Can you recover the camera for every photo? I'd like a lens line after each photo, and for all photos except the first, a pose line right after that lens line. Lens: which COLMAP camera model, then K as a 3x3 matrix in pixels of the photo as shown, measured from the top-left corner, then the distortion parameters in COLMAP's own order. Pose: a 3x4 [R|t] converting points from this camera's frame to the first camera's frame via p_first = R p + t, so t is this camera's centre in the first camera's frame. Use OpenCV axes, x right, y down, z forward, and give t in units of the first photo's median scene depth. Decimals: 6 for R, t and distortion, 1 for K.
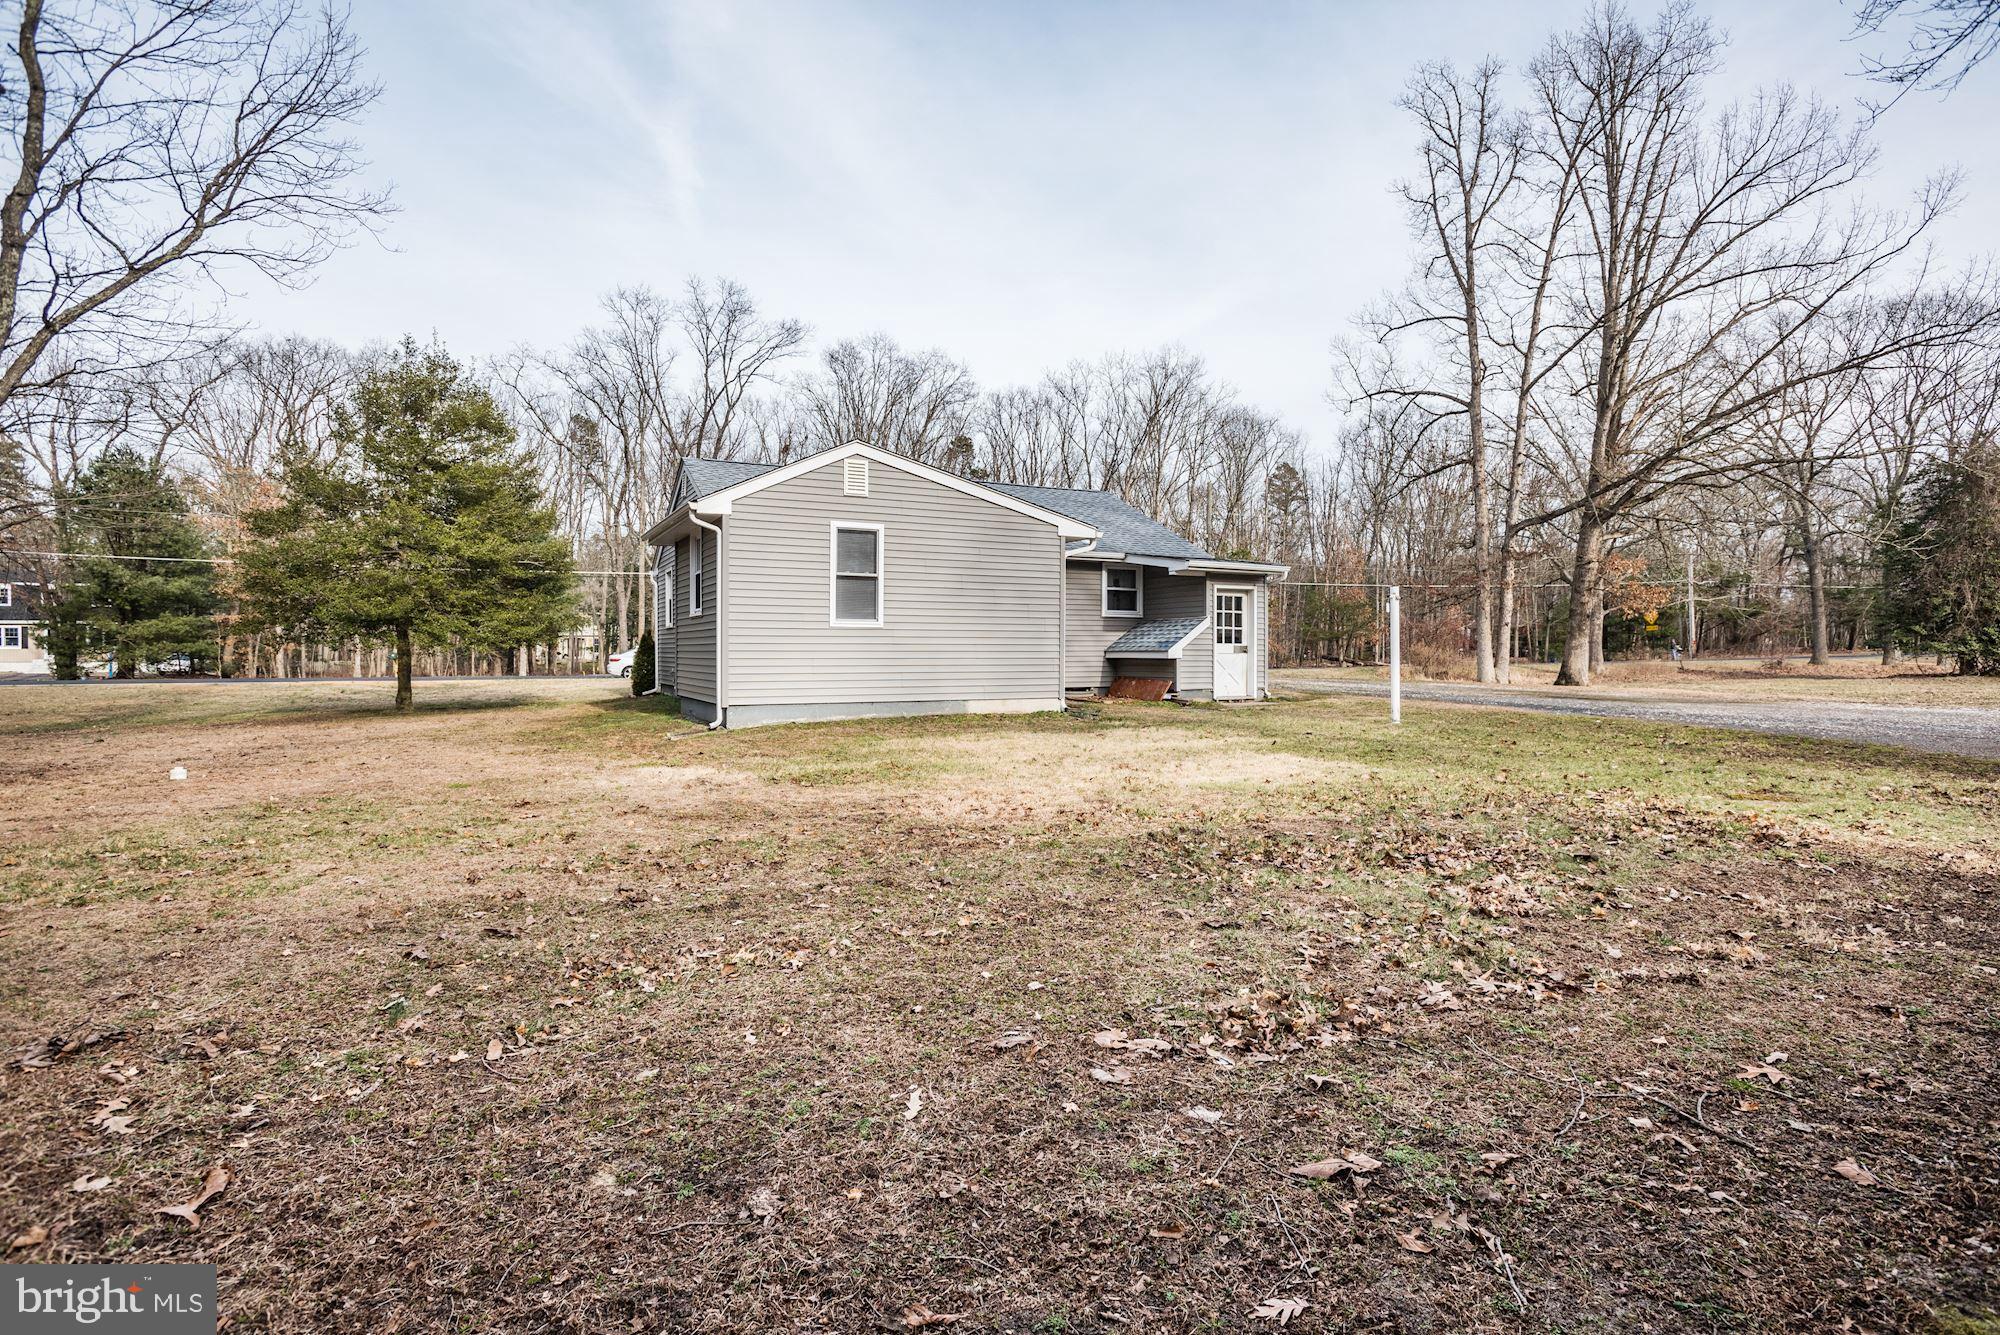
lens RADIAL K [[990.1, 0, 1000.0], [0, 990.1, 667.5], [0, 0, 1]] dist [-0.055074, -0.000117]
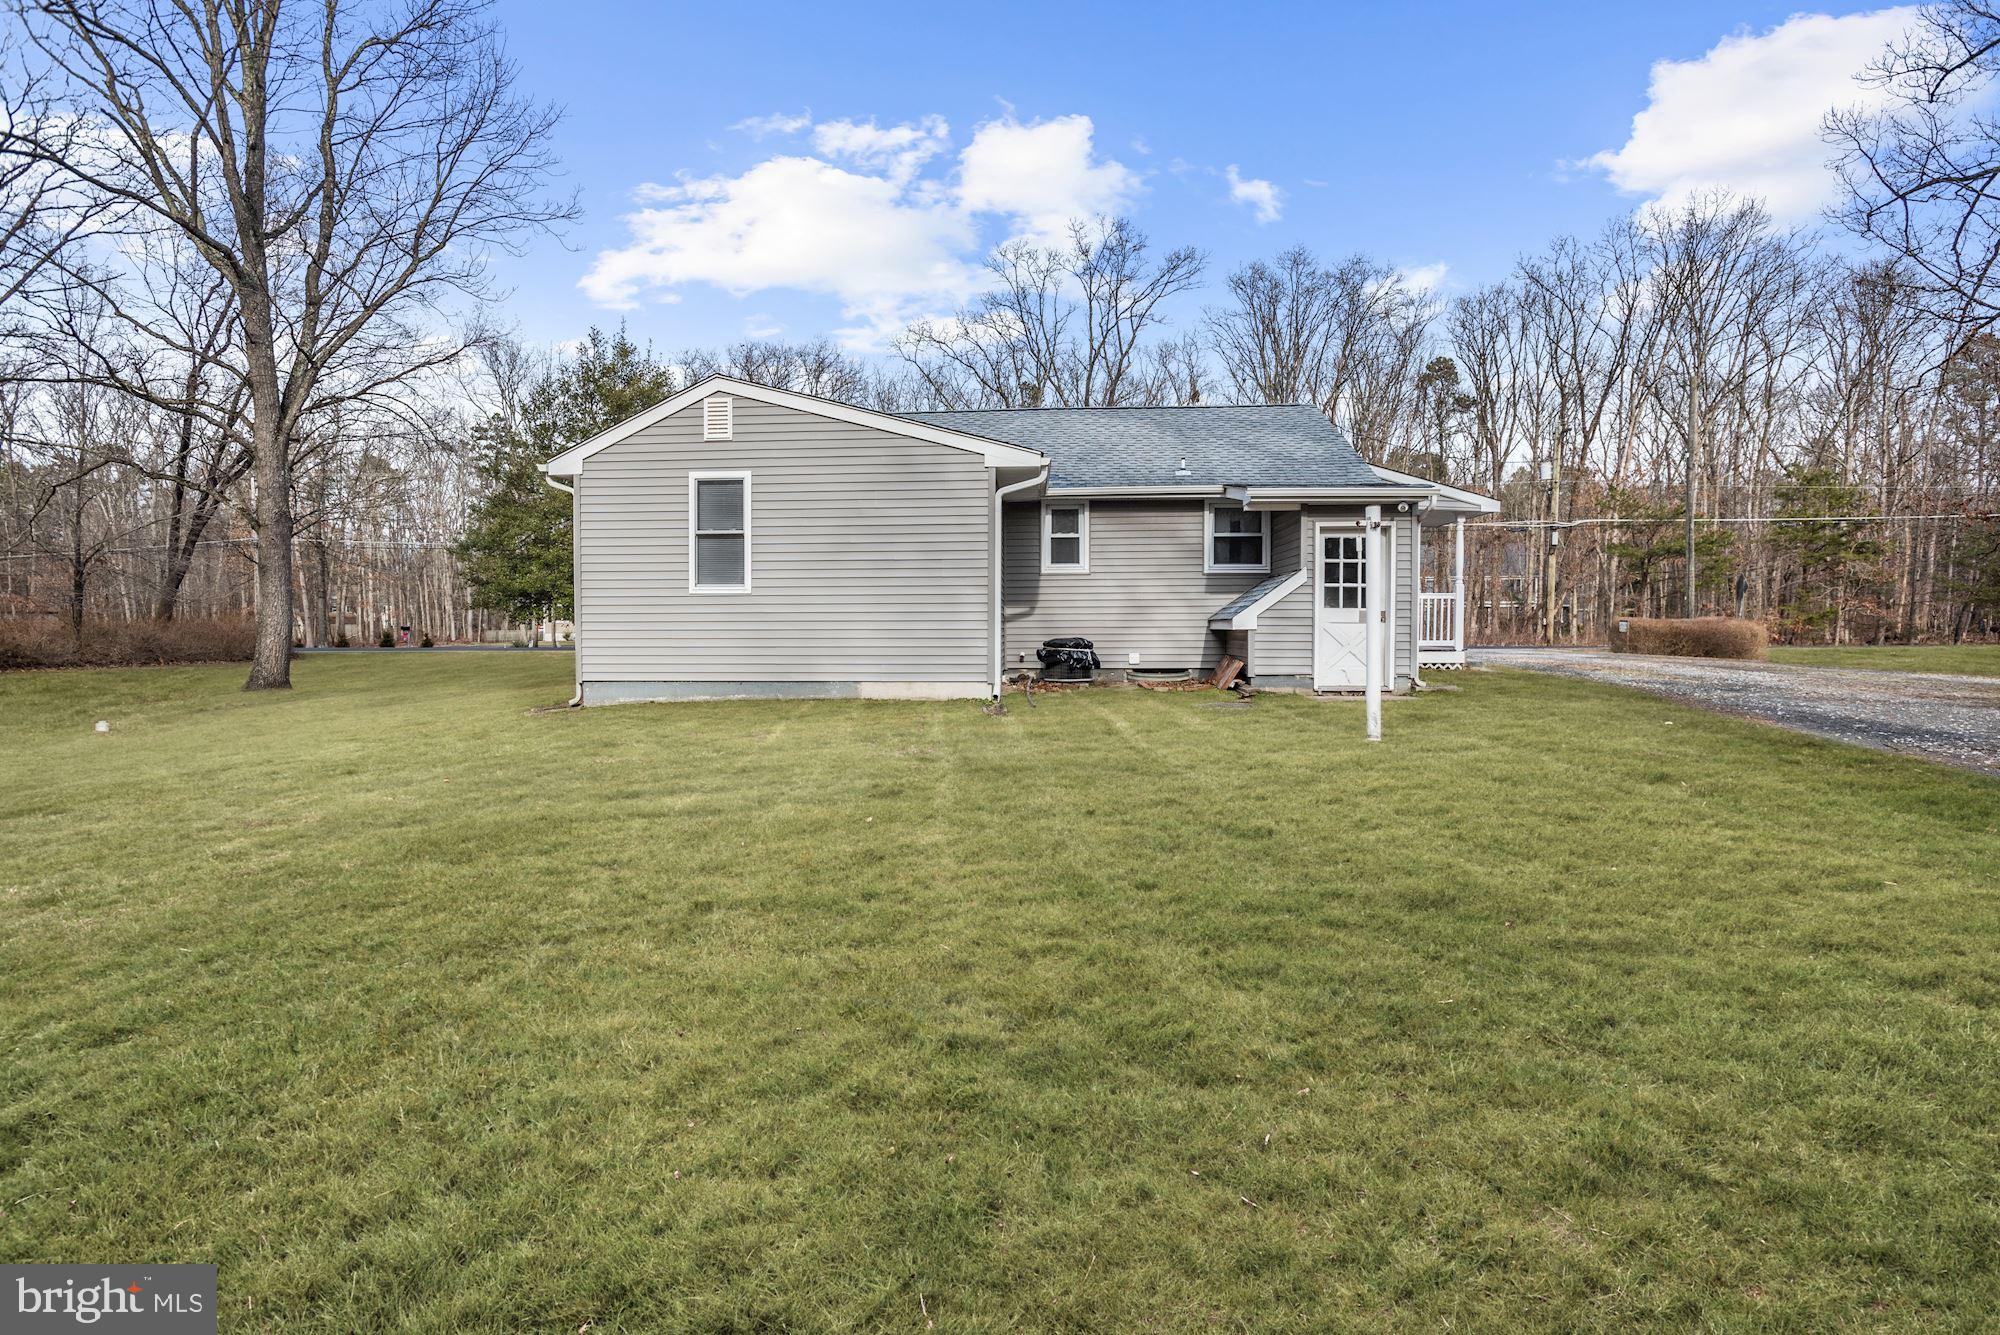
lens RADIAL K [[1050.0, 0, 1000.0], [0, 1050.0, 667.5], [0, 0, 1]] dist [-0.029151, 0.002627]
pose [[0.844055, 0.019699, -0.535895, 0.428064], [-0.005330, 0.999584, 0.028349, -0.002824], [0.536231, -0.021072, 0.843809, 0.278675]]
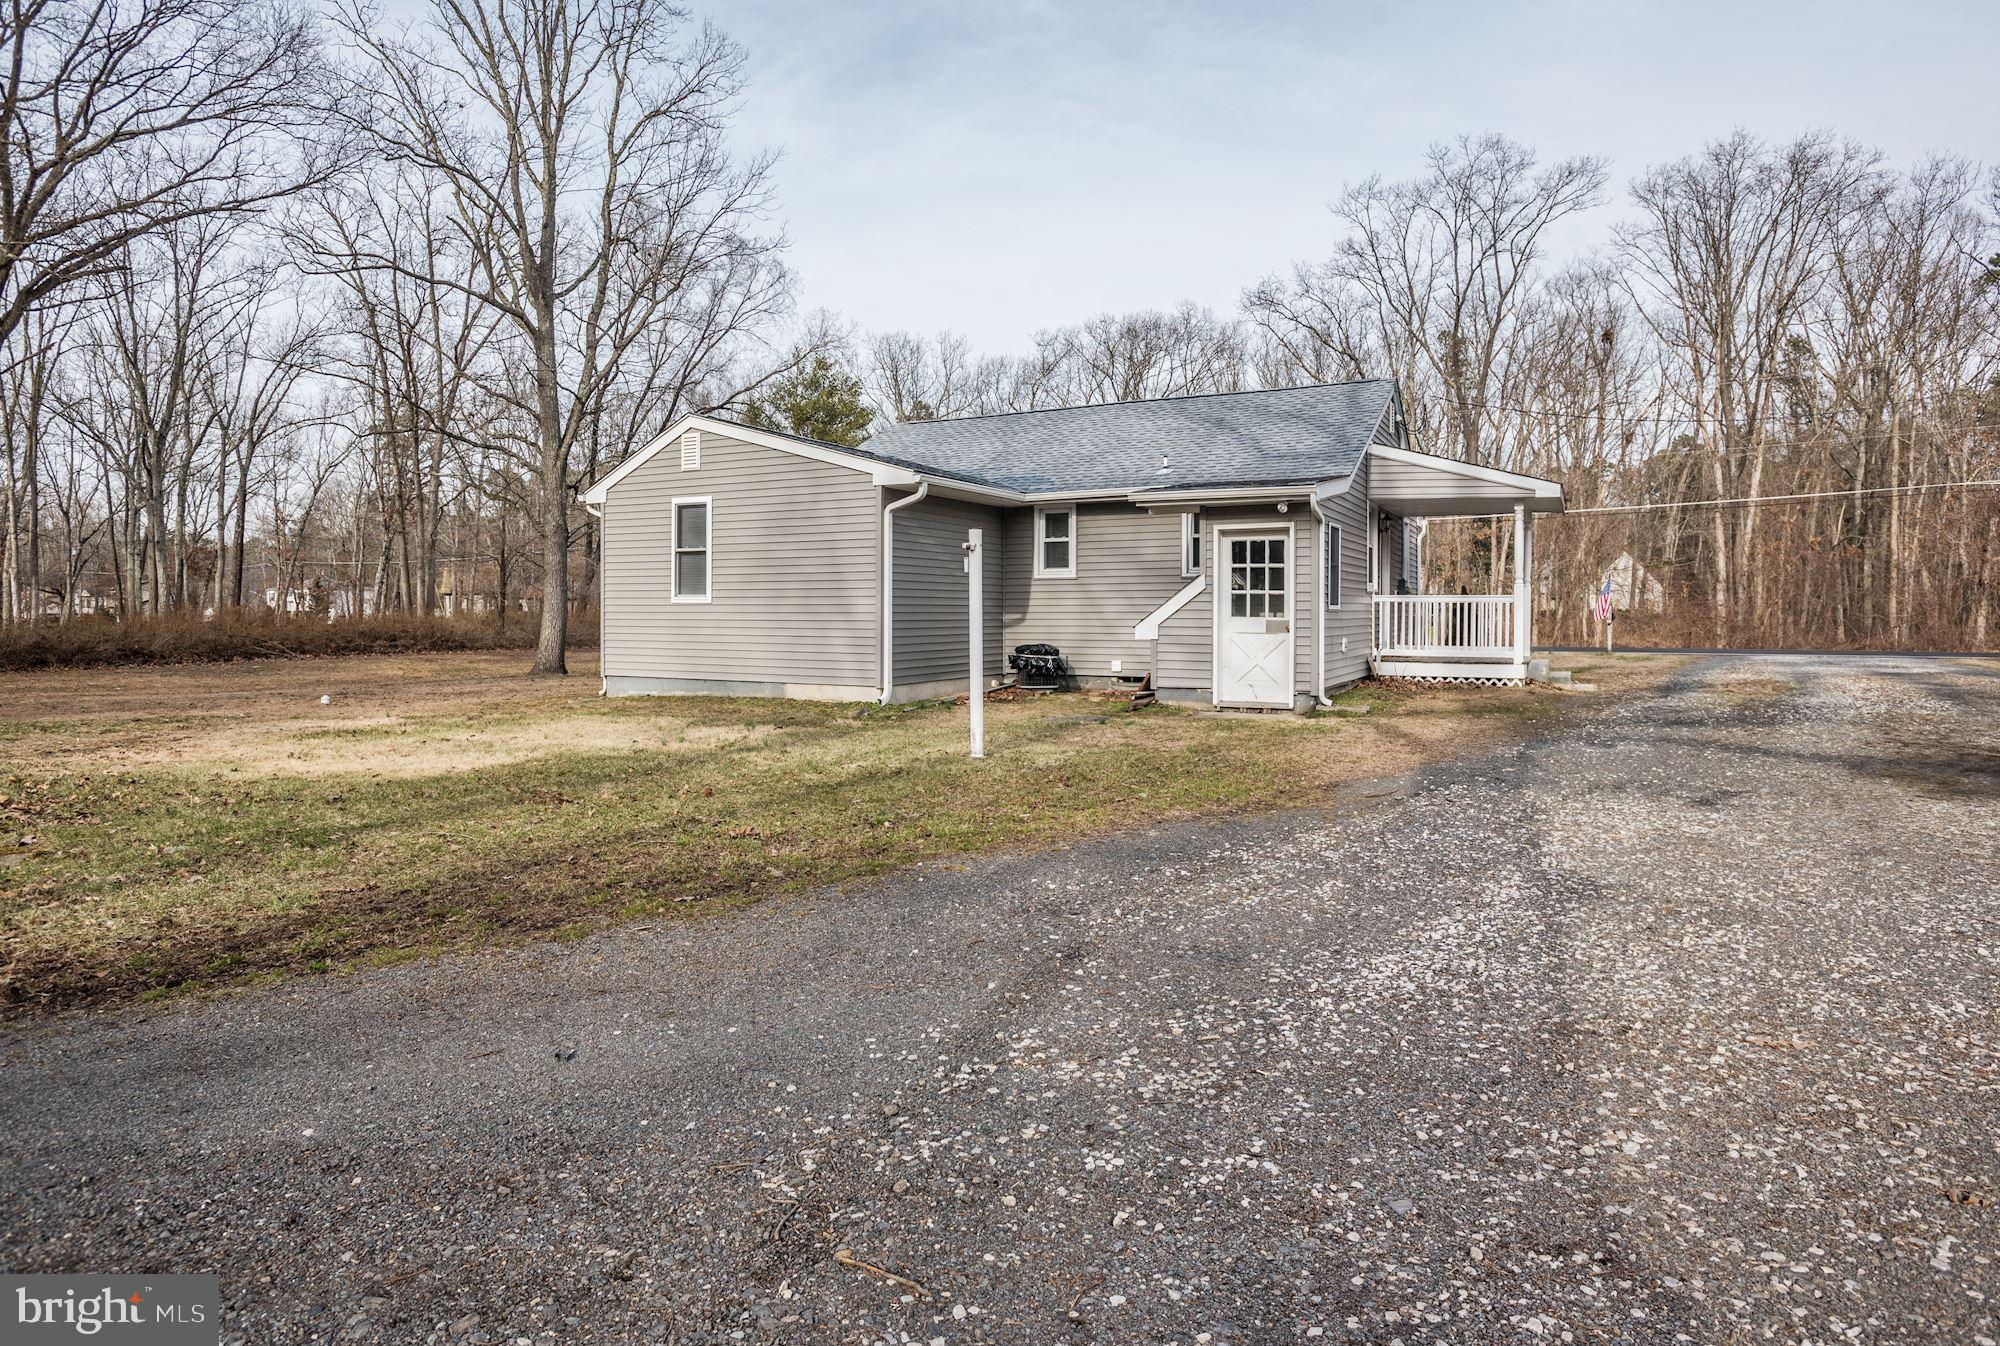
lens RADIAL K [[1209.3, 0, 1001.6], [0, 1209.3, 622.8], [0, 0, 1]] dist [-0.061524, -0.000526]
pose [[0.545061, 0.007075, -0.838367, 0.804517], [-0.012755, 0.999919, 0.000146, -0.019365], [0.838300, 0.010614, 0.545107, 0.468573]]
